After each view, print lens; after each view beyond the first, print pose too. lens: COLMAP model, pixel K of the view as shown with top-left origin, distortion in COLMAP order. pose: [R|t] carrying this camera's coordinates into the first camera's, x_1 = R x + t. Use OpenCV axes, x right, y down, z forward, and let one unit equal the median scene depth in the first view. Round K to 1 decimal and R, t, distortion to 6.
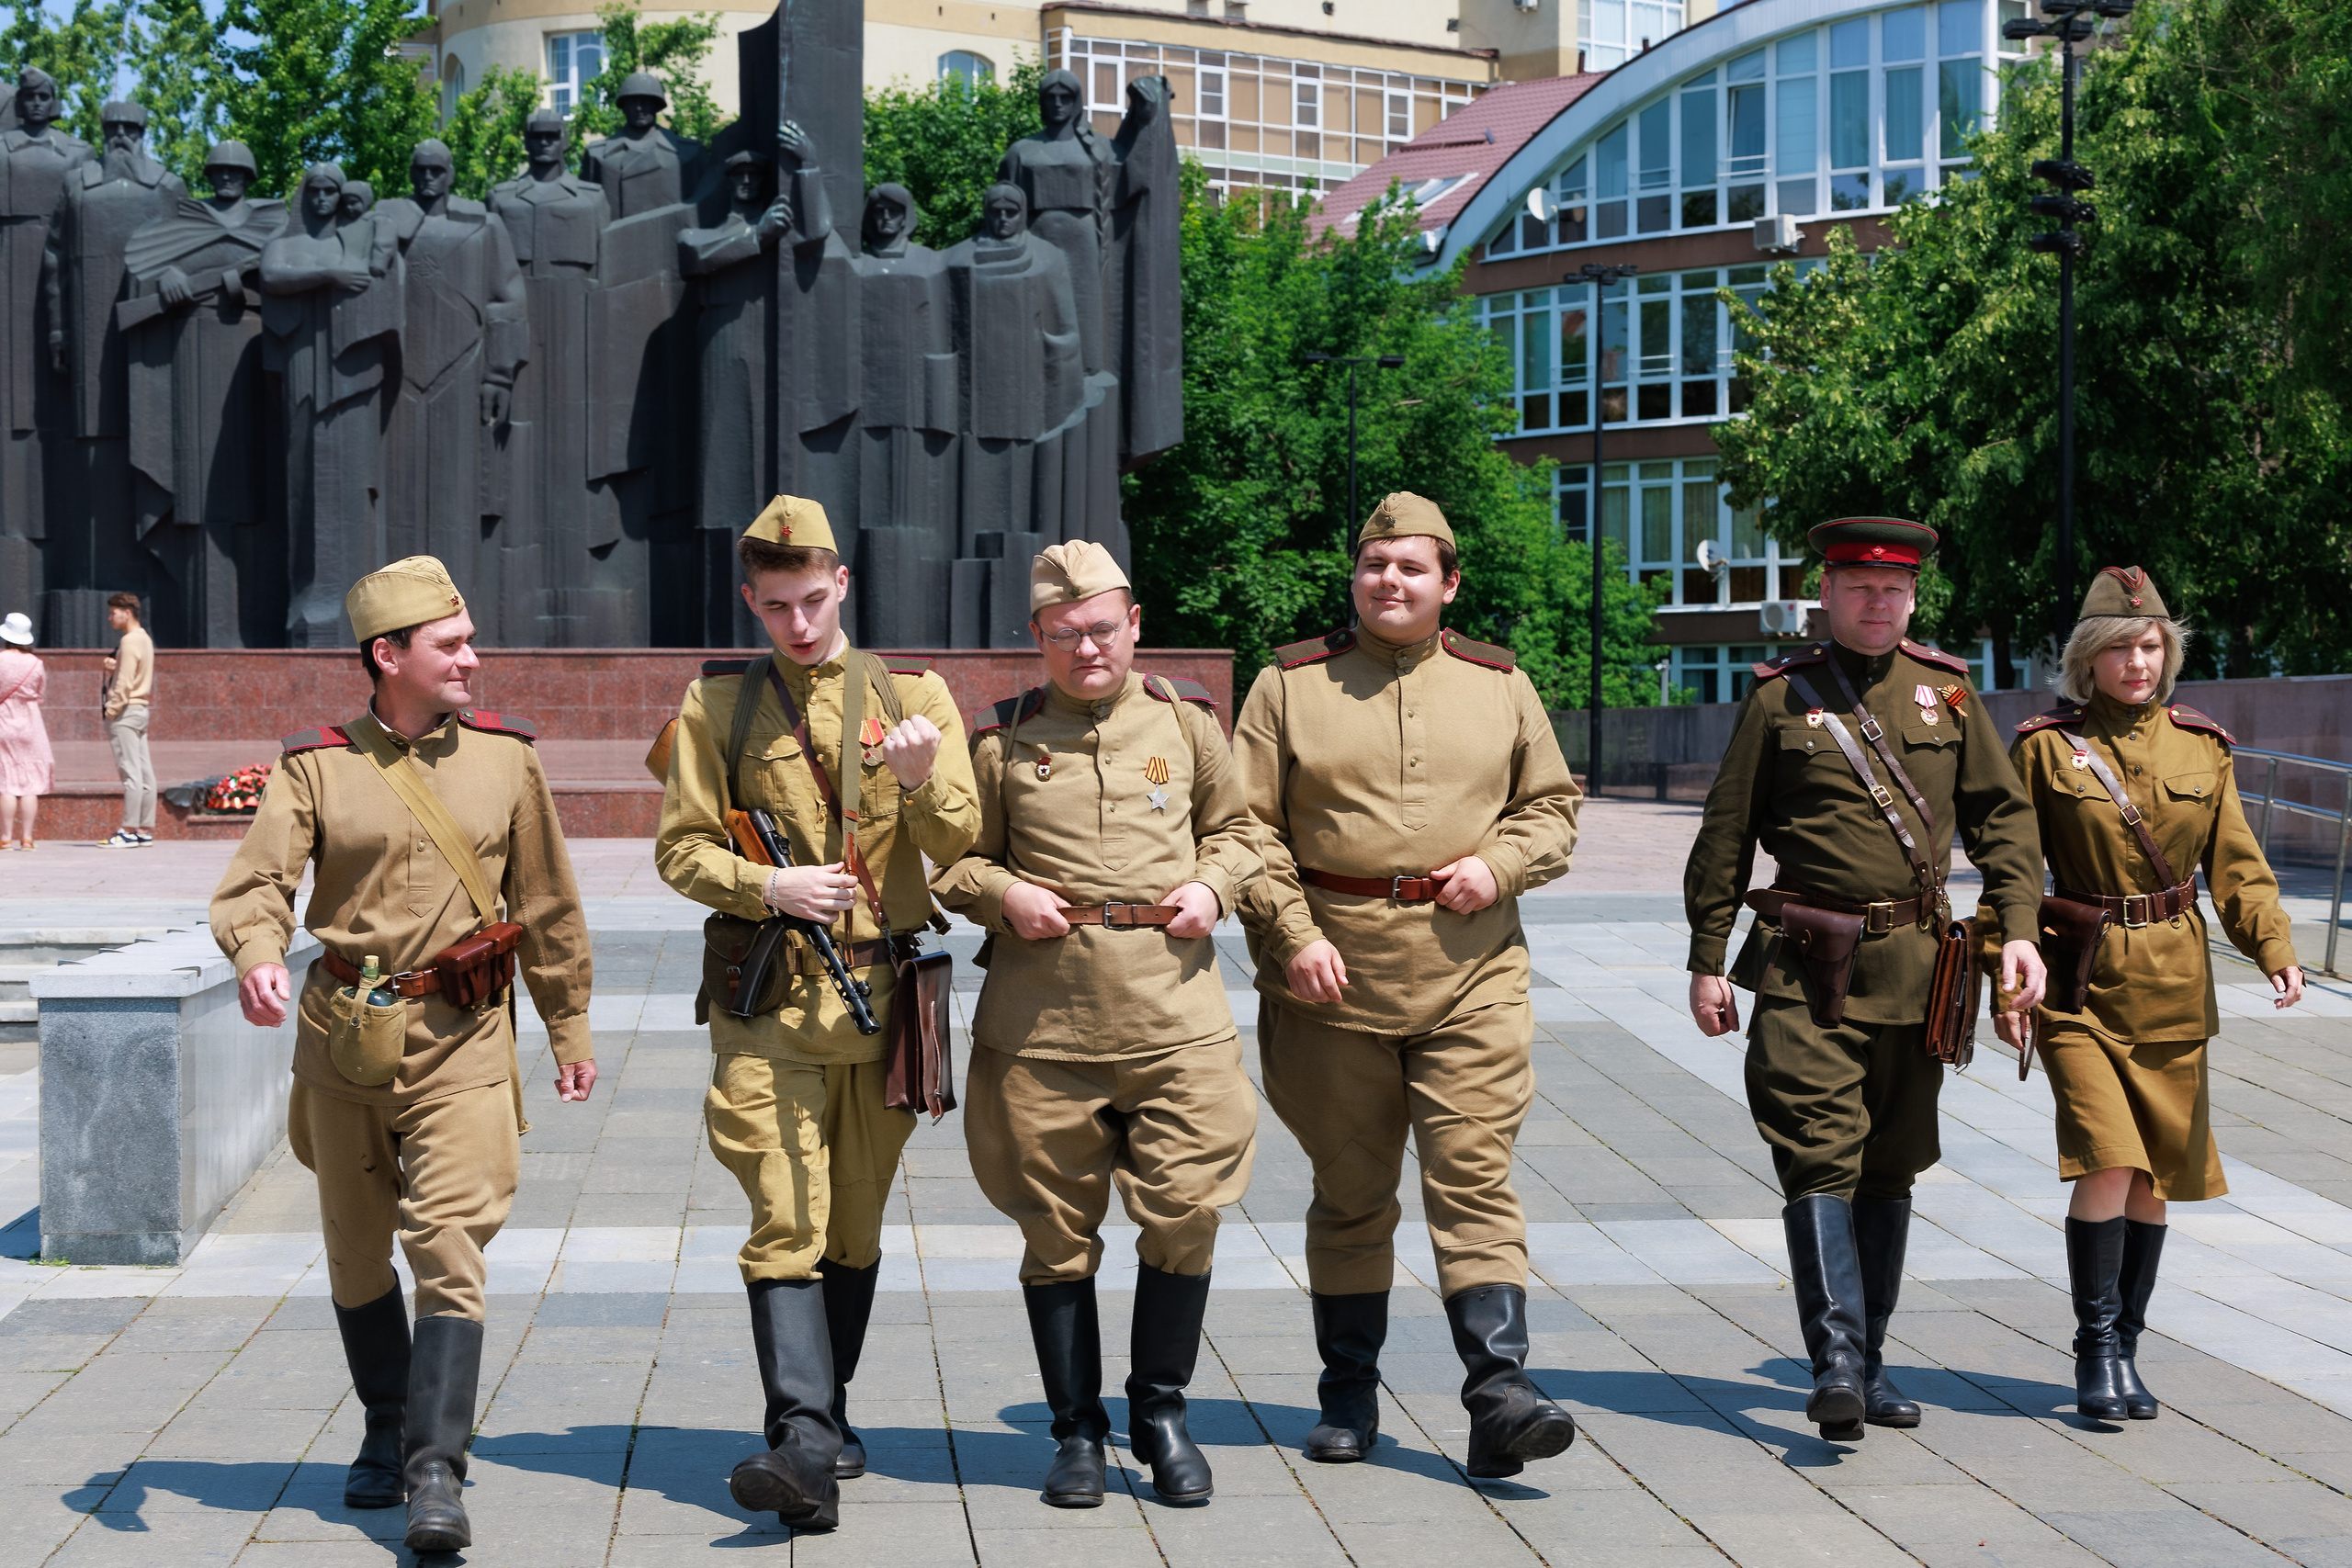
lens RADIAL K [[4757.3, 0, 1176.0], [0, 4757.3, 784.0], [0, 0, 1]] dist [-0.102357, 1.663899]
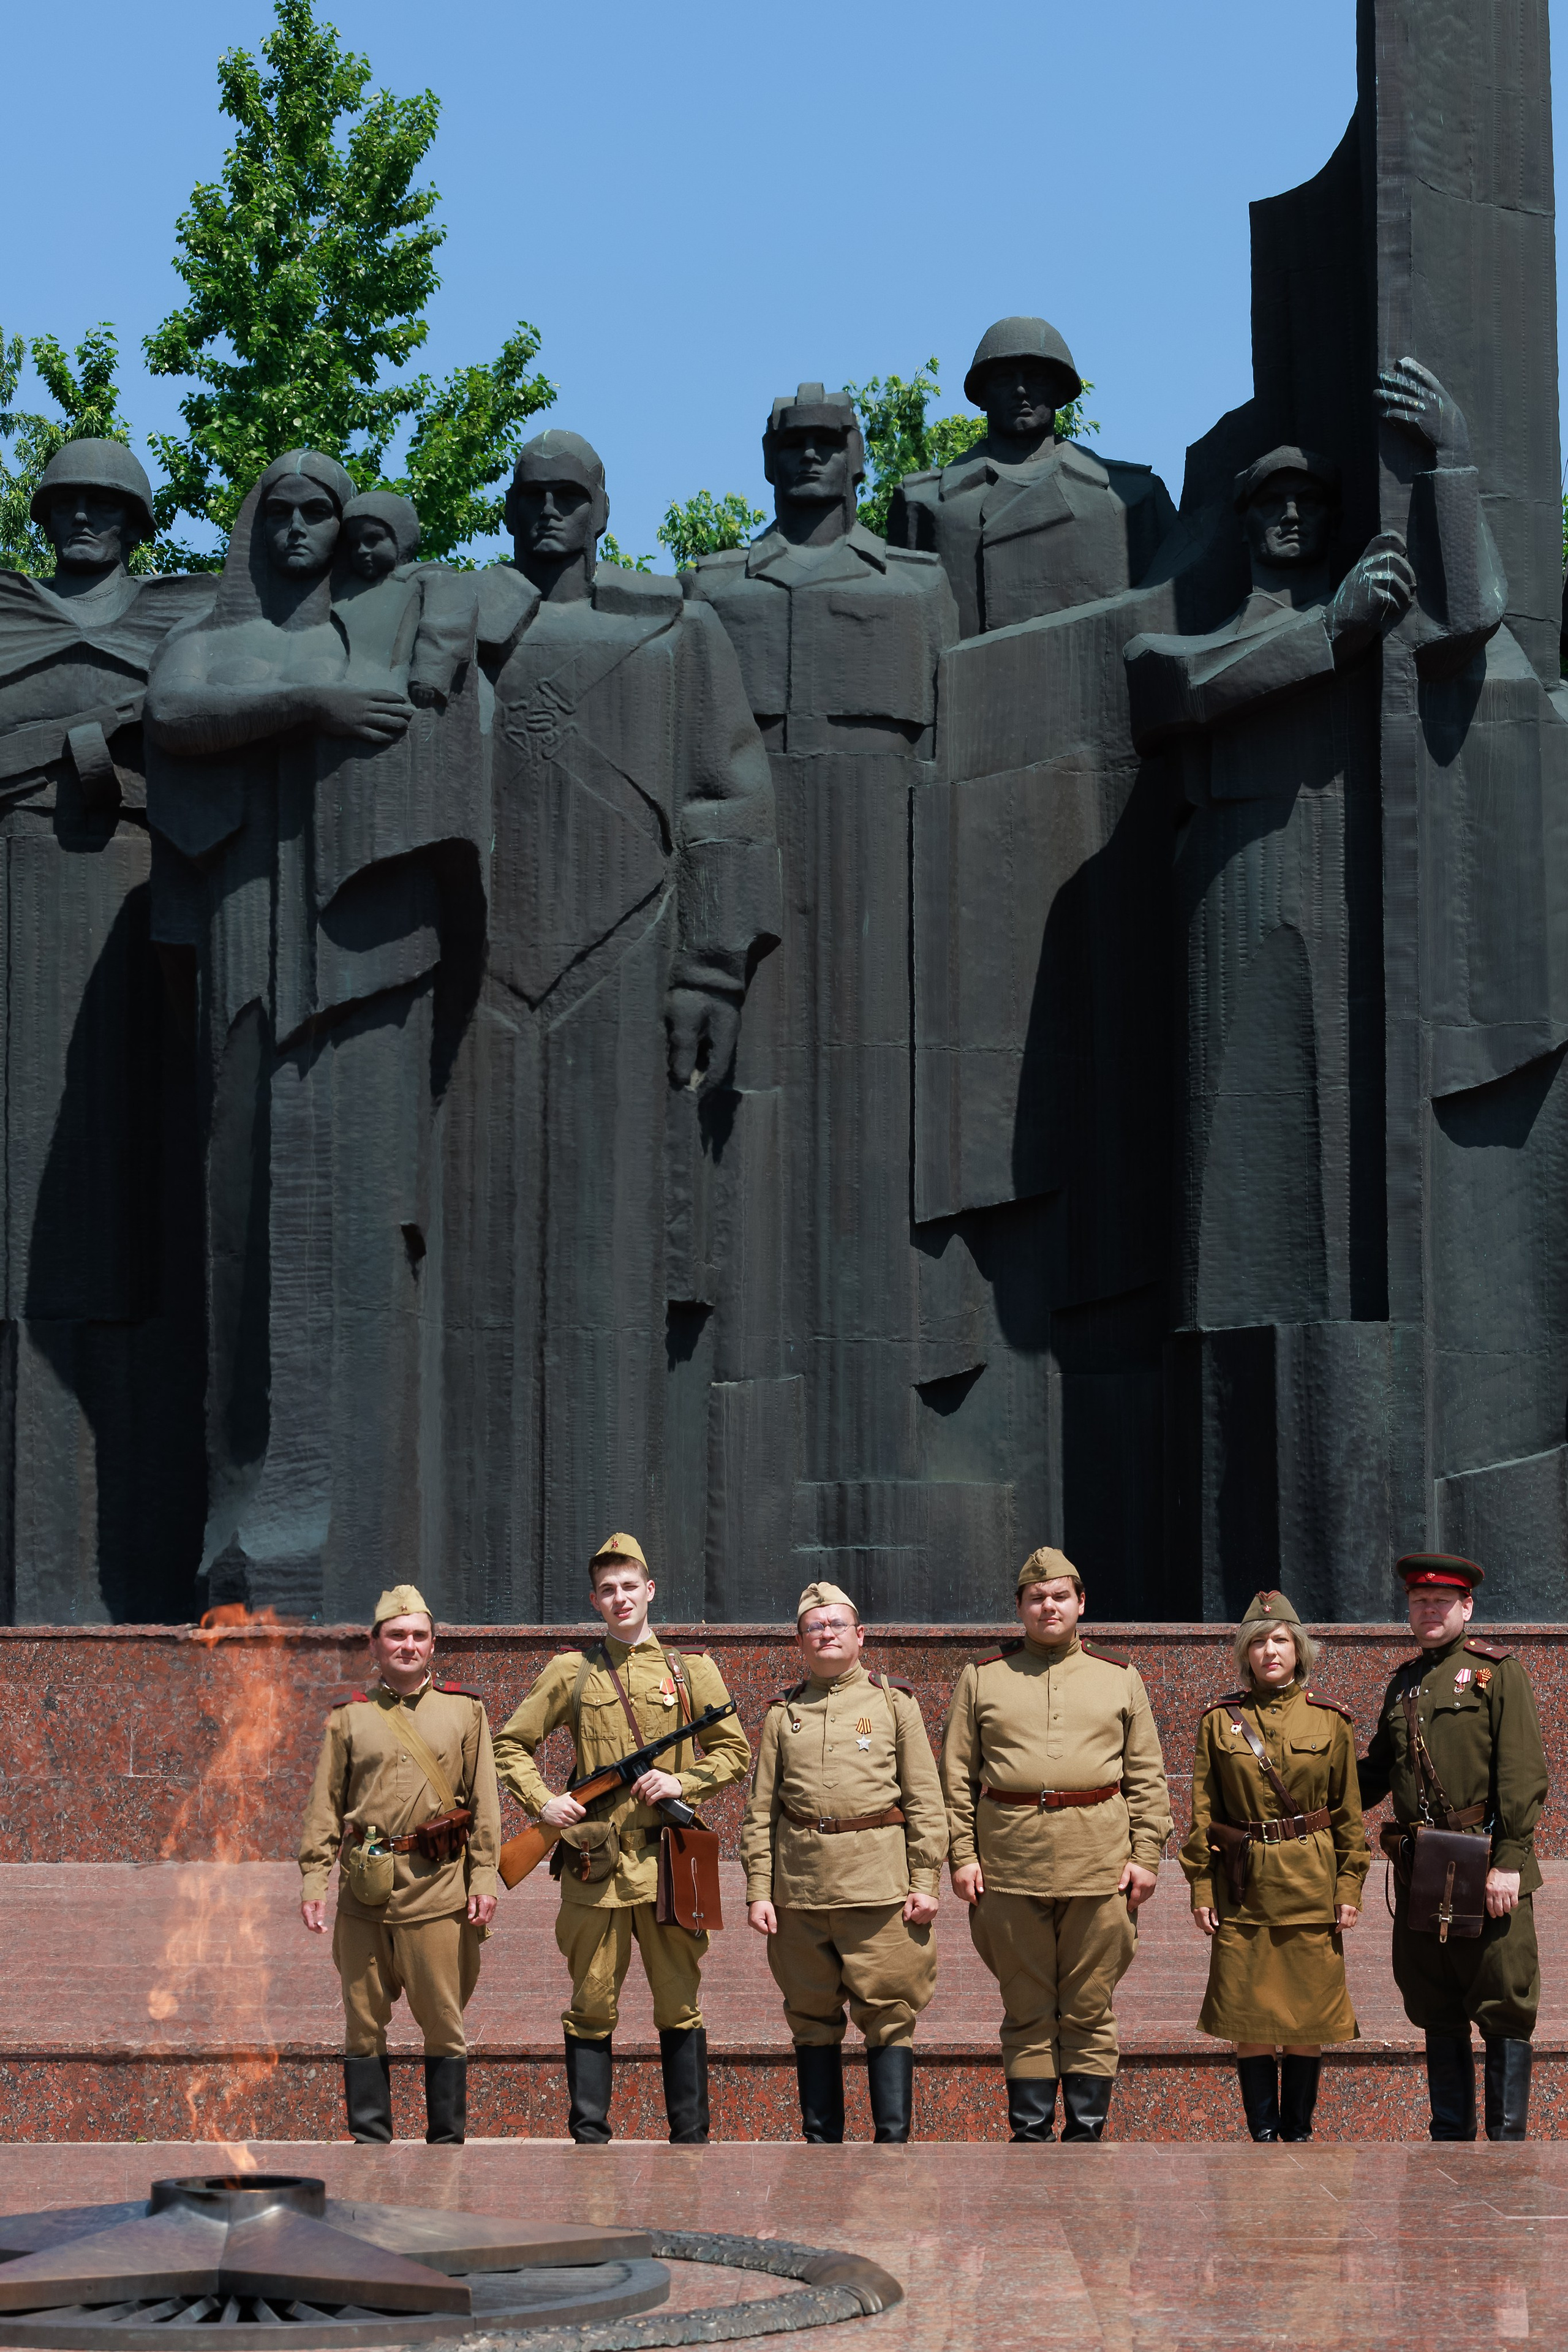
lens RADIAL K [[4757.7, 0, 784.0], [0, 4757.7, 1176.0], [0, 0, 1]] dist [-0.102357, 1.663899]
pose [[0.995402, -0.011795, -0.095055, -0.096646], [0.000375, 0.992861, -0.119273, -0.017801], [0.095783, 0.118689, 0.988301, 0.588229]]
